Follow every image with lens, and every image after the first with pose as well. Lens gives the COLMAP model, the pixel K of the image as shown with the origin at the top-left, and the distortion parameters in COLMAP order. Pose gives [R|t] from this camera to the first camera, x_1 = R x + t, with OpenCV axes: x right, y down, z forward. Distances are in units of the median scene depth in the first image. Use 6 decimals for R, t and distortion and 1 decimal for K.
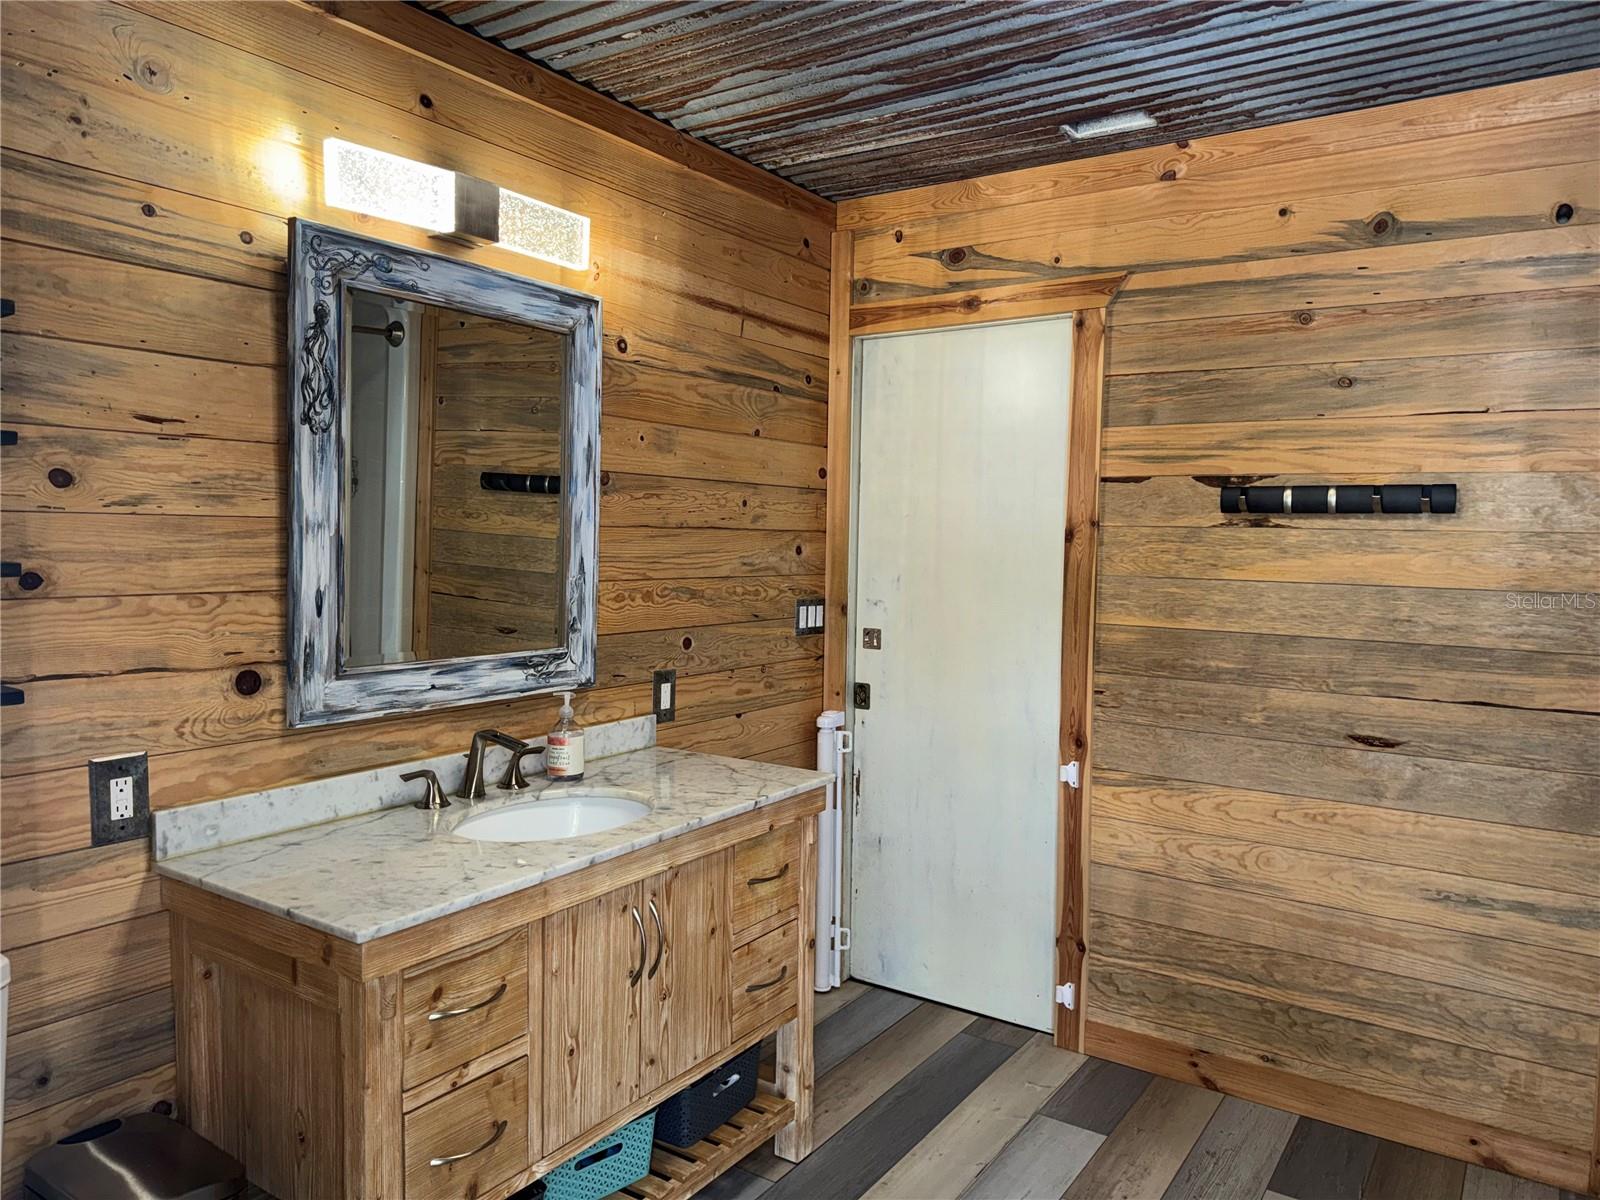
lens RADIAL K [[1138.9, 0, 800.0], [0, 1138.9, 600.0], [0, 0, 1]] dist [0.053318, -0.058527]
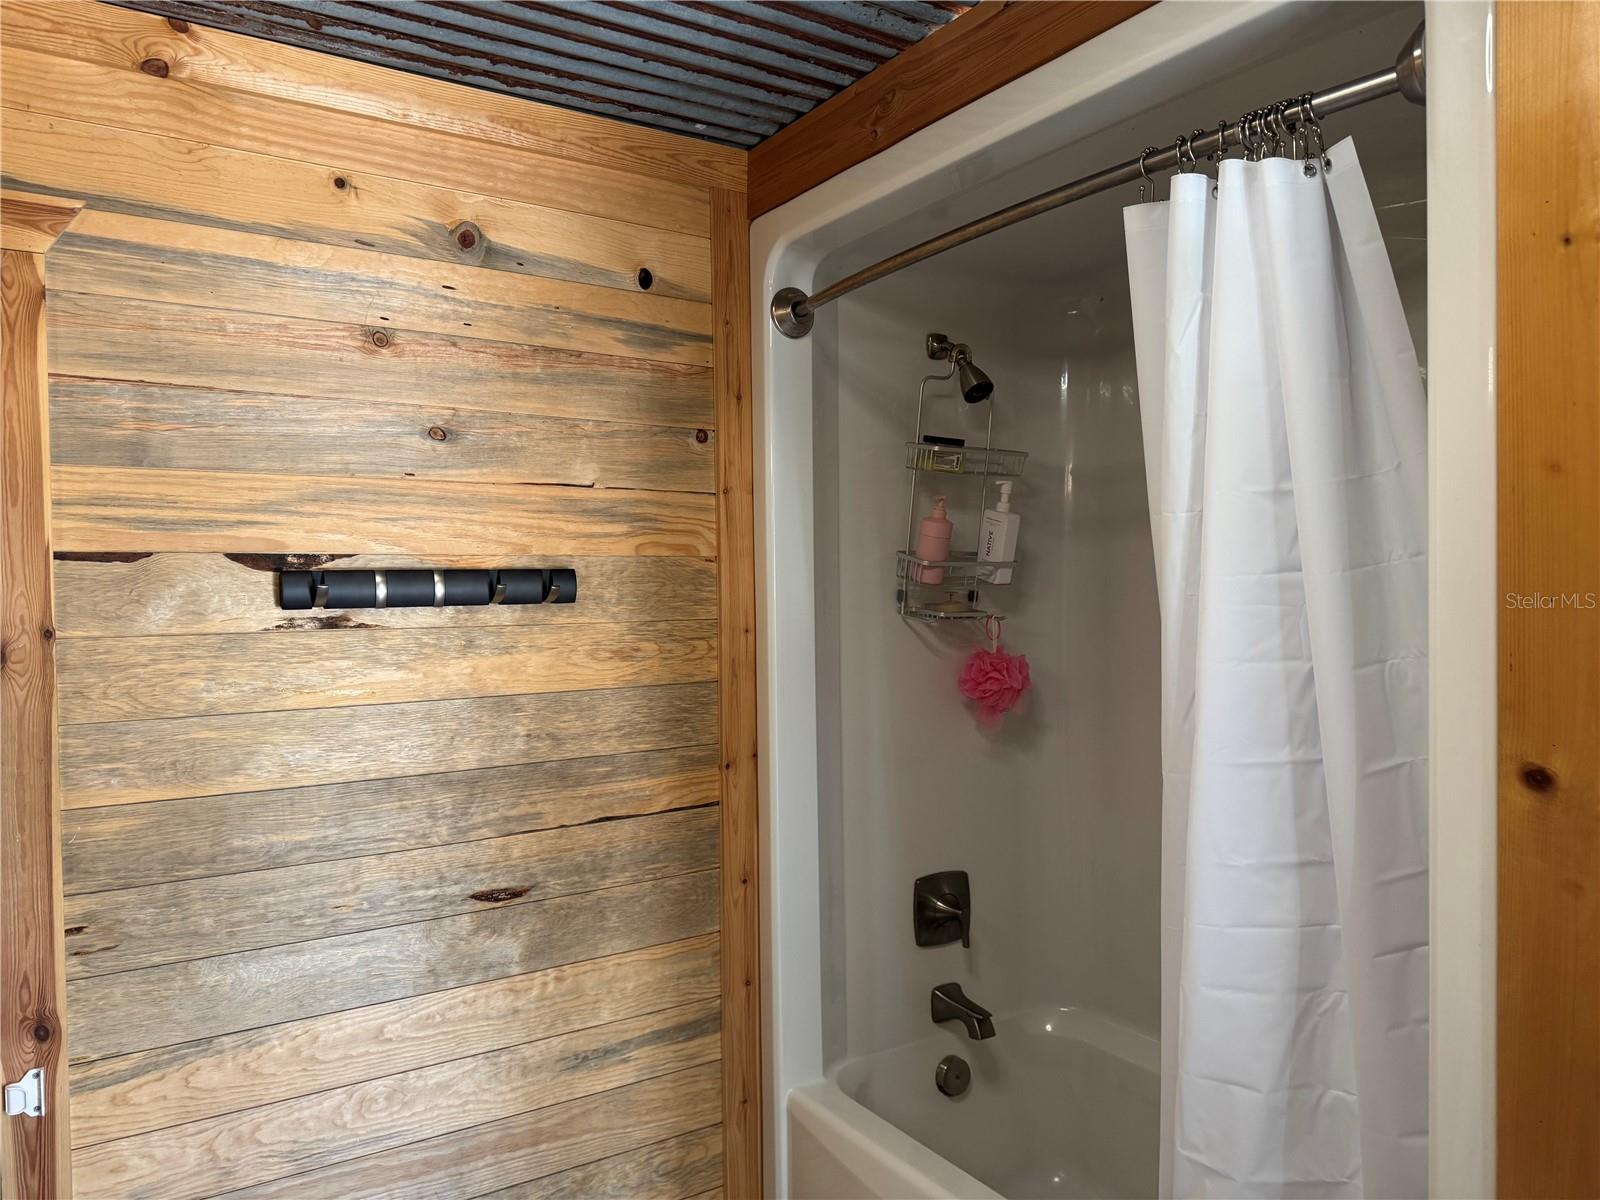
lens RADIAL K [[1138.9, 0, 800.0], [0, 1138.9, 600.0], [0, 0, 1]] dist [0.053318, -0.058527]
pose [[0.389572, -0.037720, 0.920223, -0.124977], [0.072347, 0.997327, 0.010253, -0.066570], [-0.918150, 0.062581, 0.391259, 0.465225]]
